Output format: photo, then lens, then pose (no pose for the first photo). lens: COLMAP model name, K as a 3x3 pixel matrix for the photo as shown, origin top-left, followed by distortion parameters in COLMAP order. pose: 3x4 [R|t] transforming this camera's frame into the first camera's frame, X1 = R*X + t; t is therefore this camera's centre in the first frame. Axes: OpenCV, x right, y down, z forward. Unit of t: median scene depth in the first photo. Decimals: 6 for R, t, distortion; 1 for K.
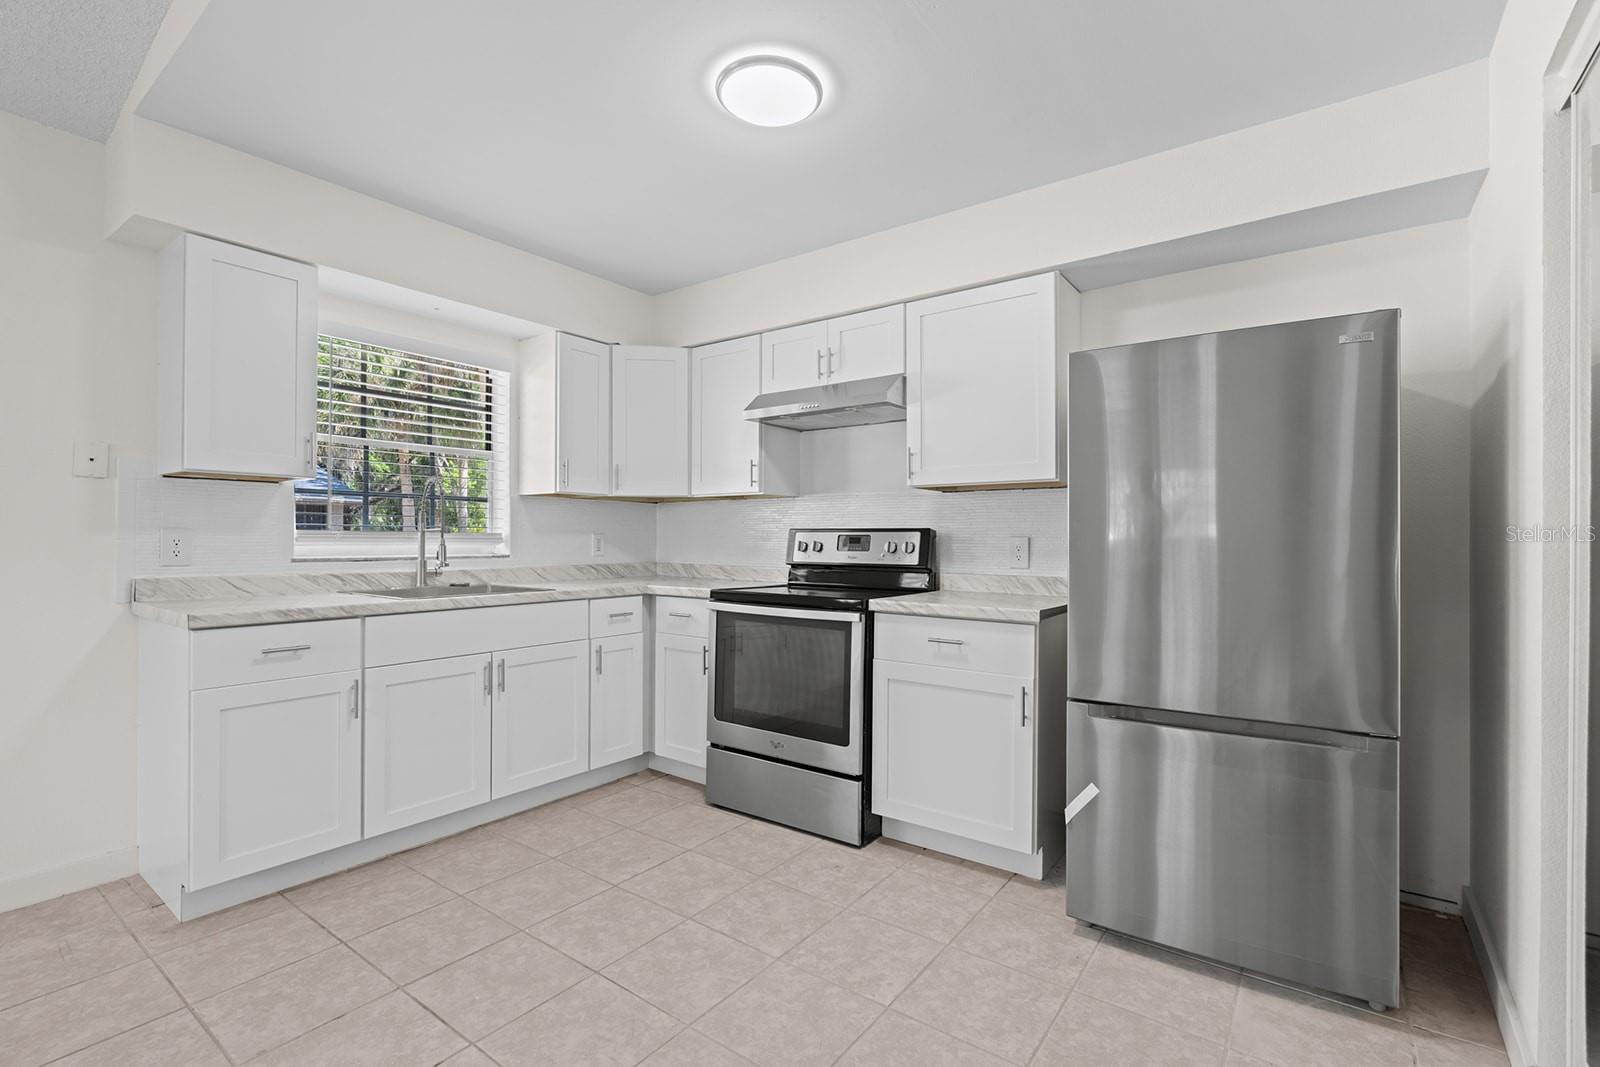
lens RADIAL K [[724.7, 0, 802.4], [0, 724.7, 536.3], [0, 0, 1]] dist [-0.001468, 0.000424]
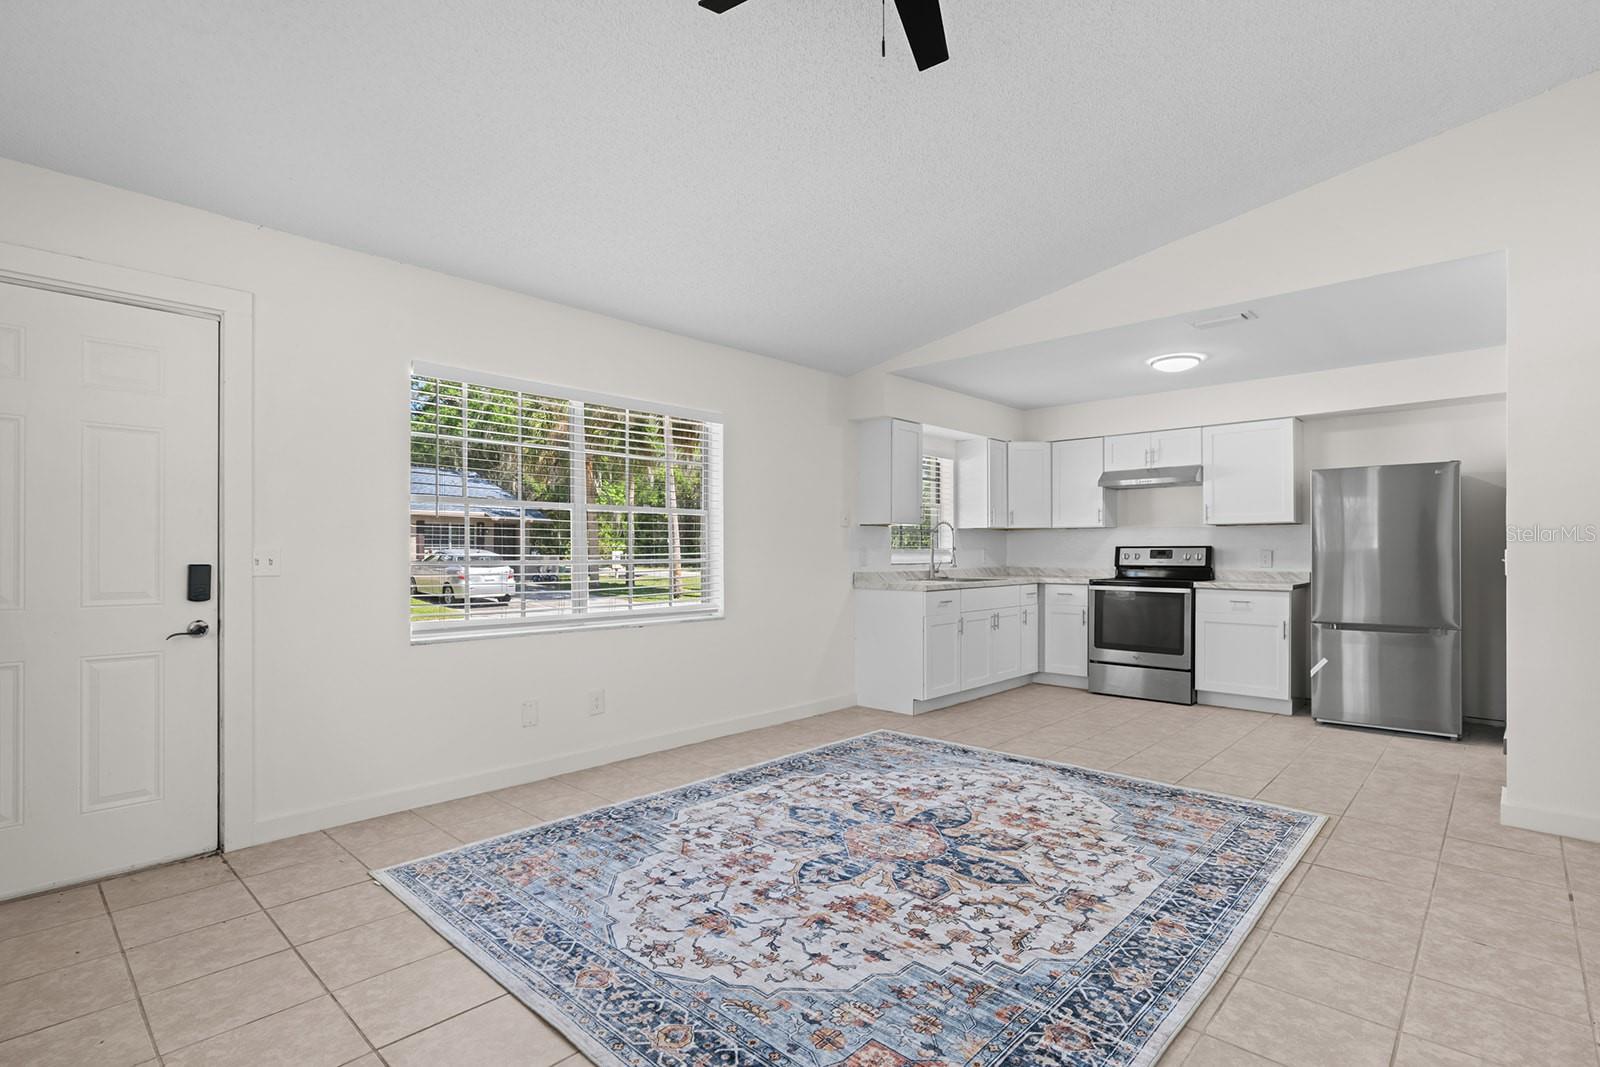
lens RADIAL K [[766.3, 0, 805.0], [0, 766.3, 553.3], [0, 0, 1]] dist [-0.002745, 0.000045]
pose [[0.993432, -0.005749, -0.114279, -0.664098], [0.006372, 0.999967, 0.005089, -0.009554], [0.114246, -0.005784, 0.993436, -1.111456]]
